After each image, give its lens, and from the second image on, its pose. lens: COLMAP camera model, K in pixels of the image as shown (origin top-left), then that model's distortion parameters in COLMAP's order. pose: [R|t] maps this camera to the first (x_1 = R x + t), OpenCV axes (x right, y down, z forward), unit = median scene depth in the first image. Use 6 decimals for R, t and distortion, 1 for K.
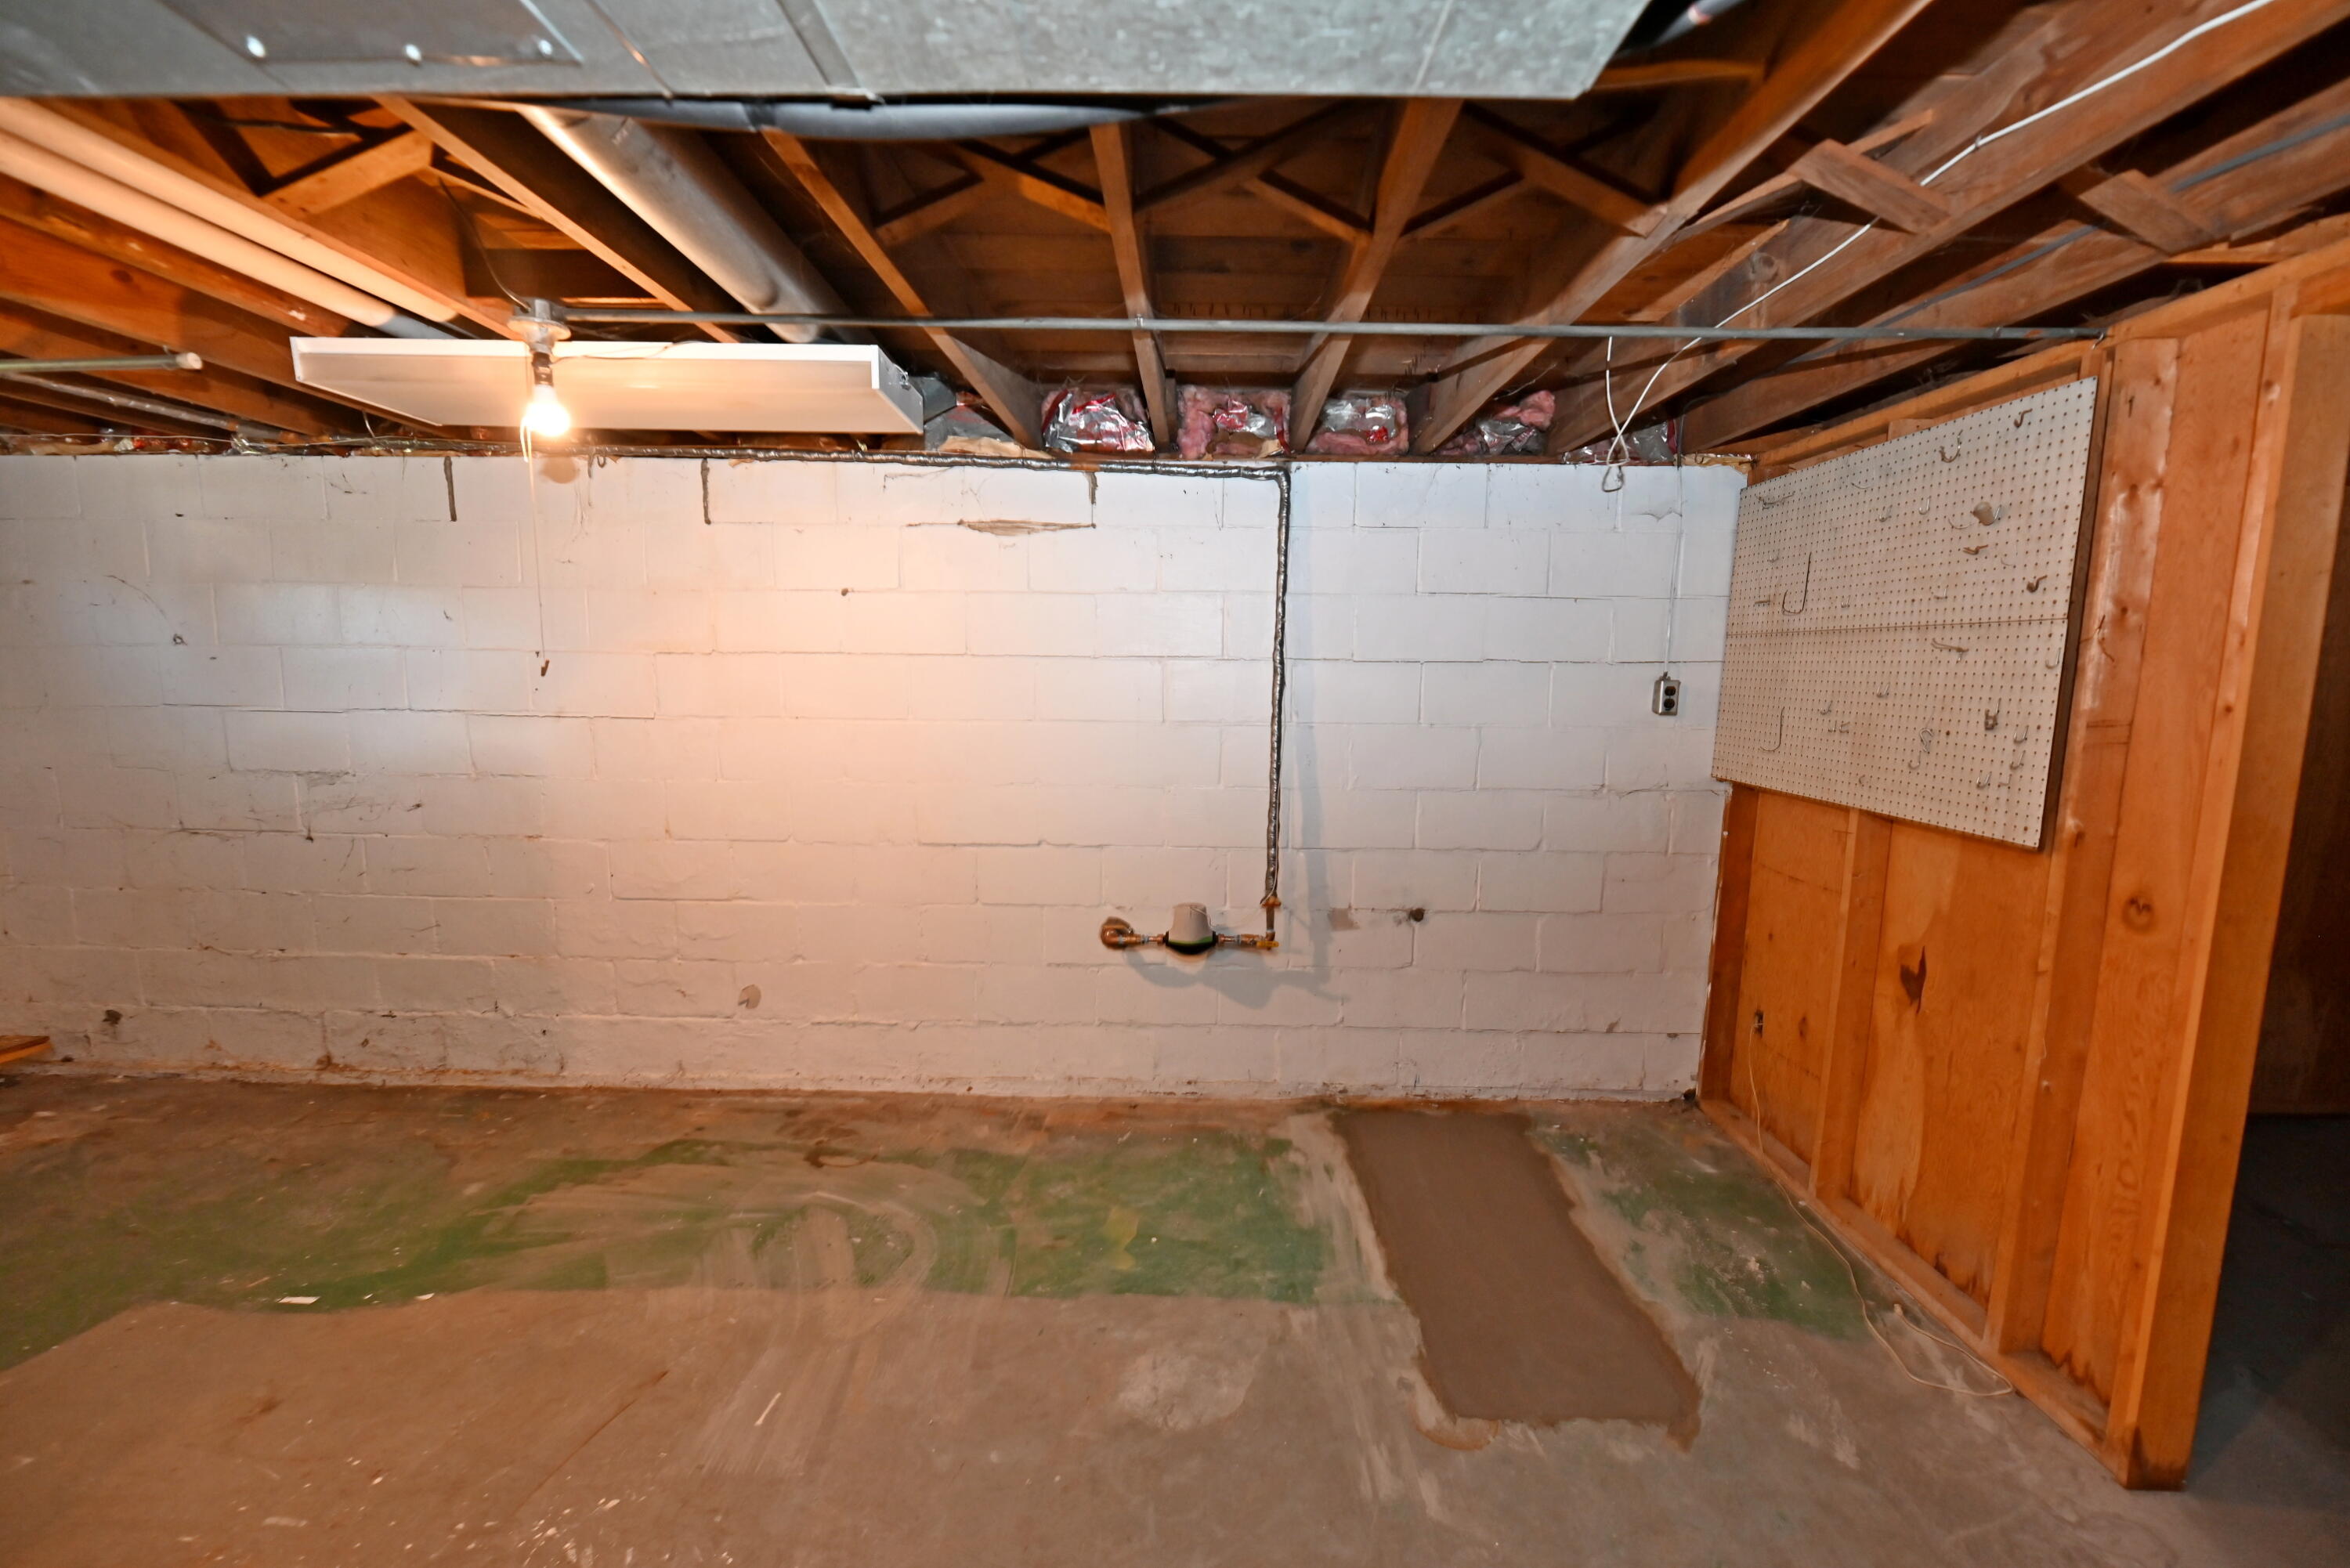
lens RADIAL K [[983.8, 0, 1185.4], [0, 983.8, 793.1], [0, 0, 1]] dist [0.000577, -0.001352]
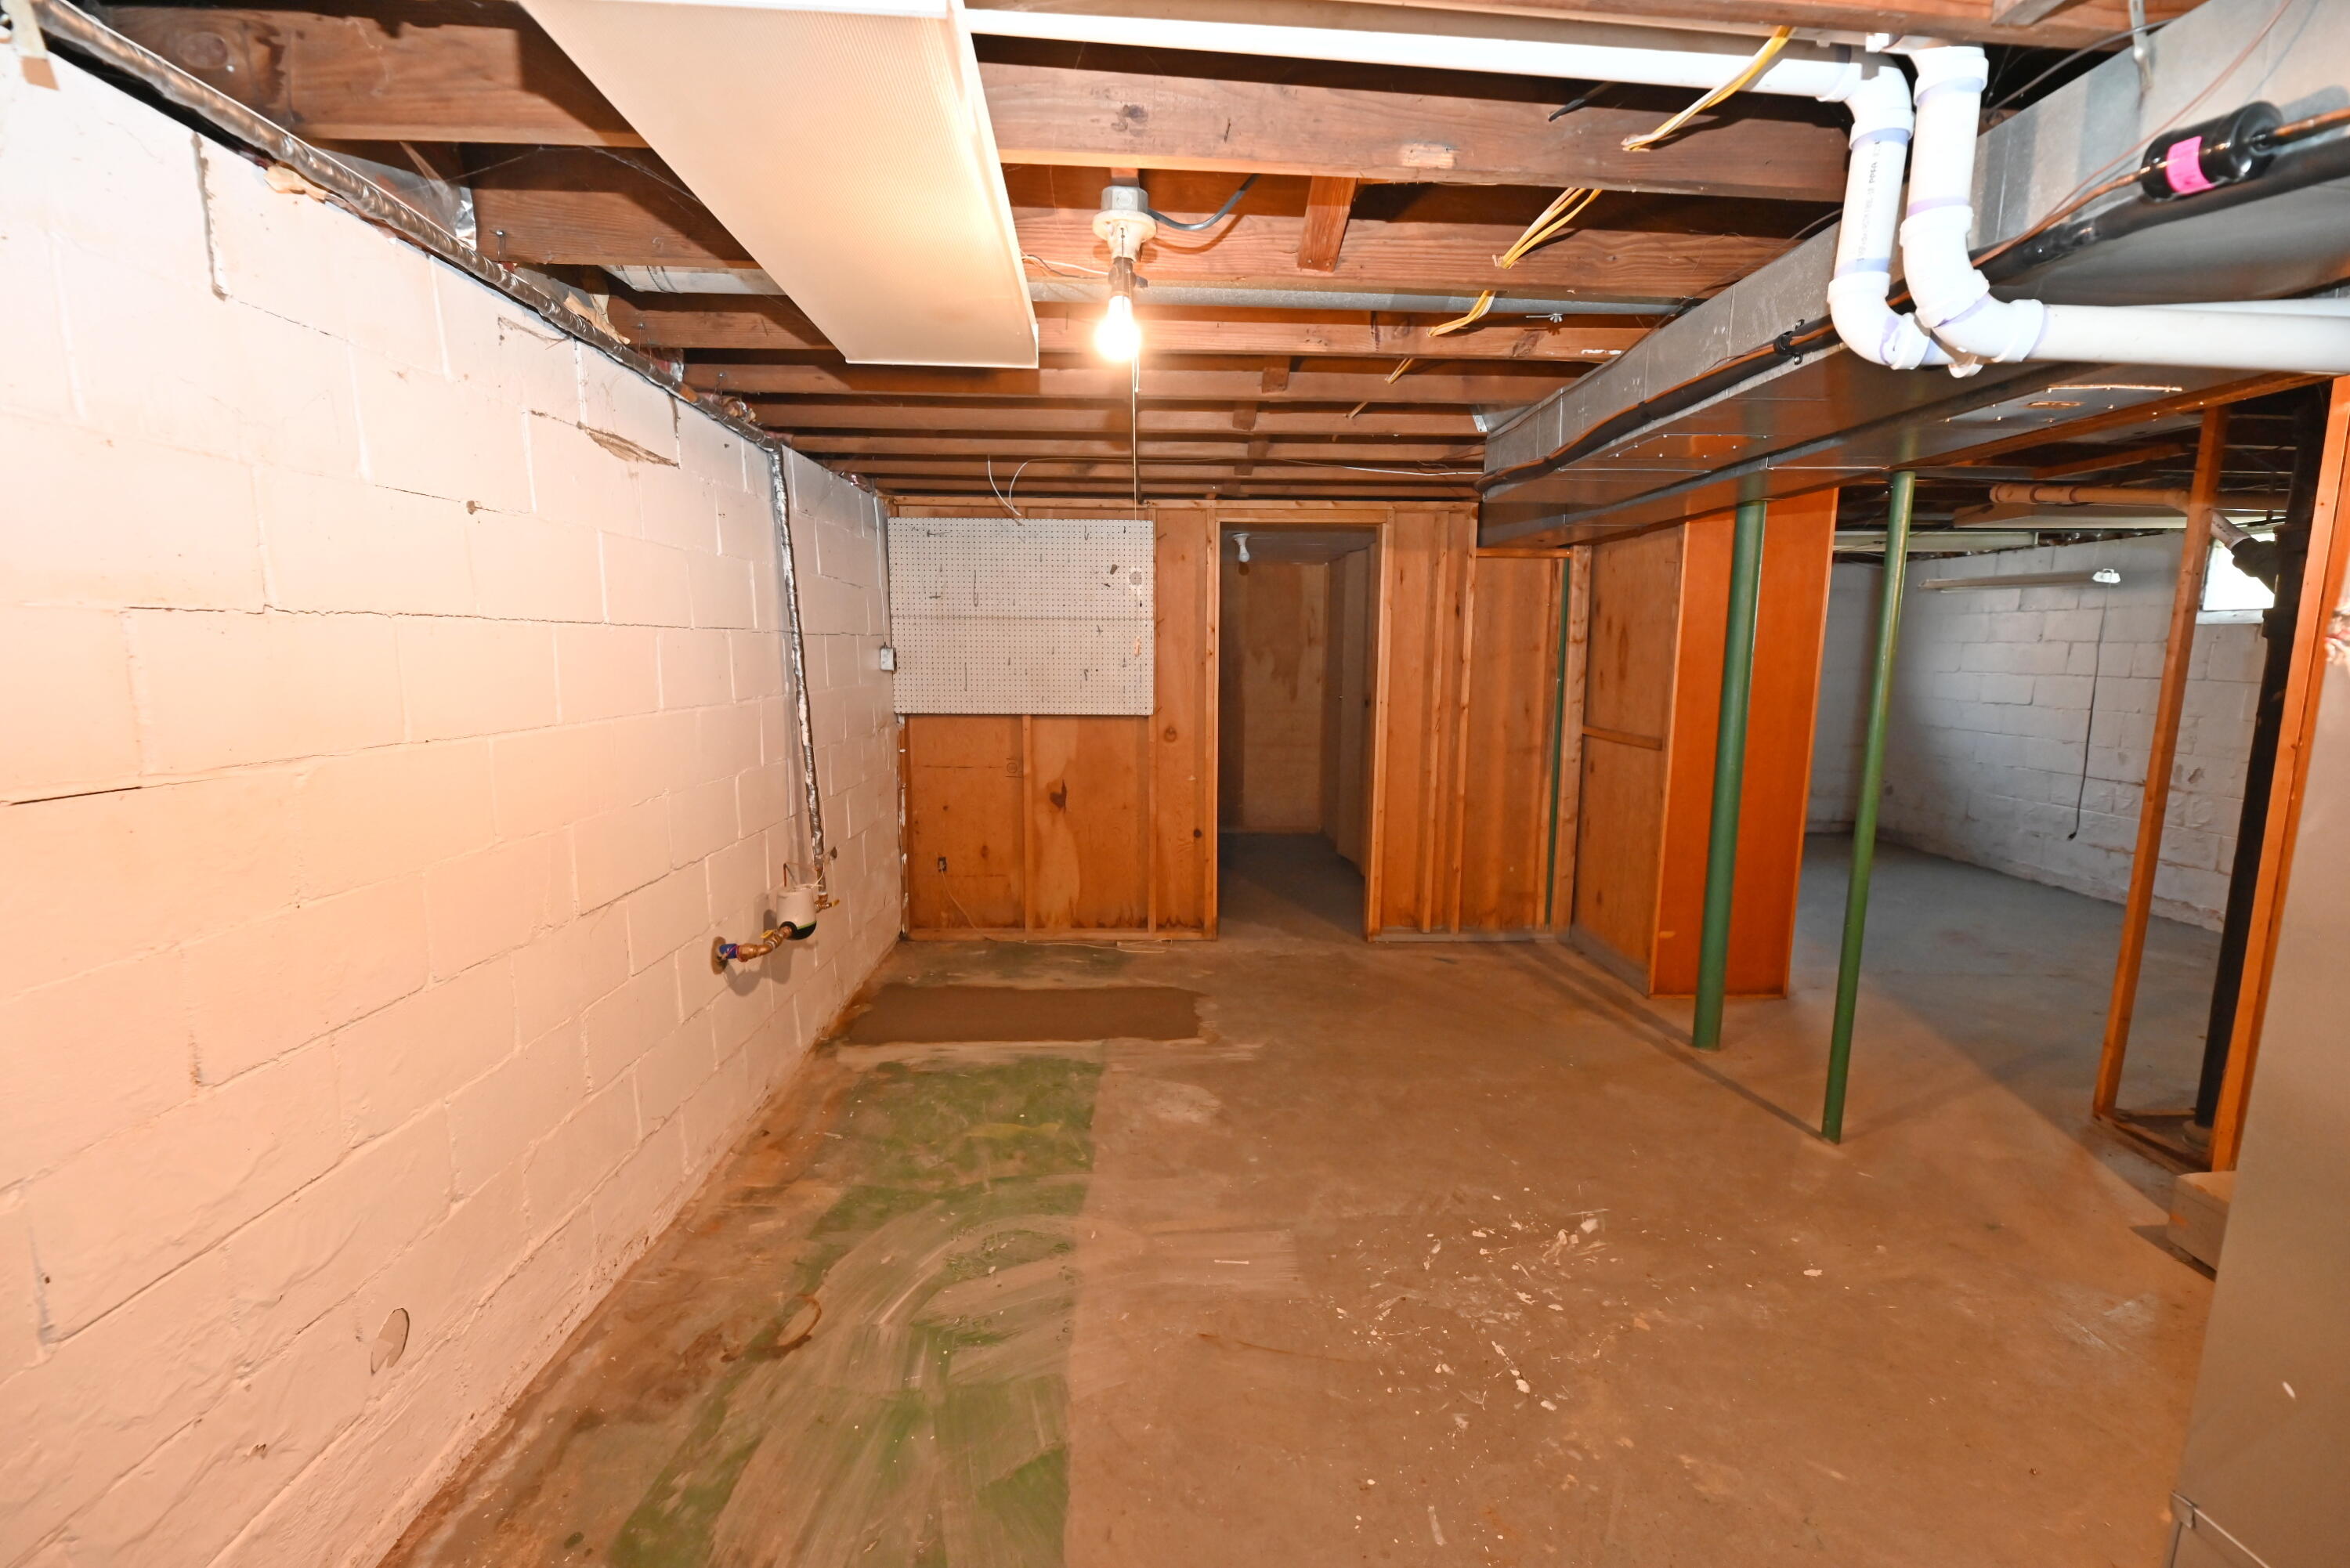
lens RADIAL K [[983.8, 0, 1183.1], [0, 983.8, 788.6], [0, 0, 1]] dist [0.000577, -0.001352]
pose [[-0.055870, -0.153438, 0.986578, -1.133277], [0.123676, 0.979447, 0.159333, -0.103946], [-0.990749, 0.130918, -0.035745, 0.767191]]
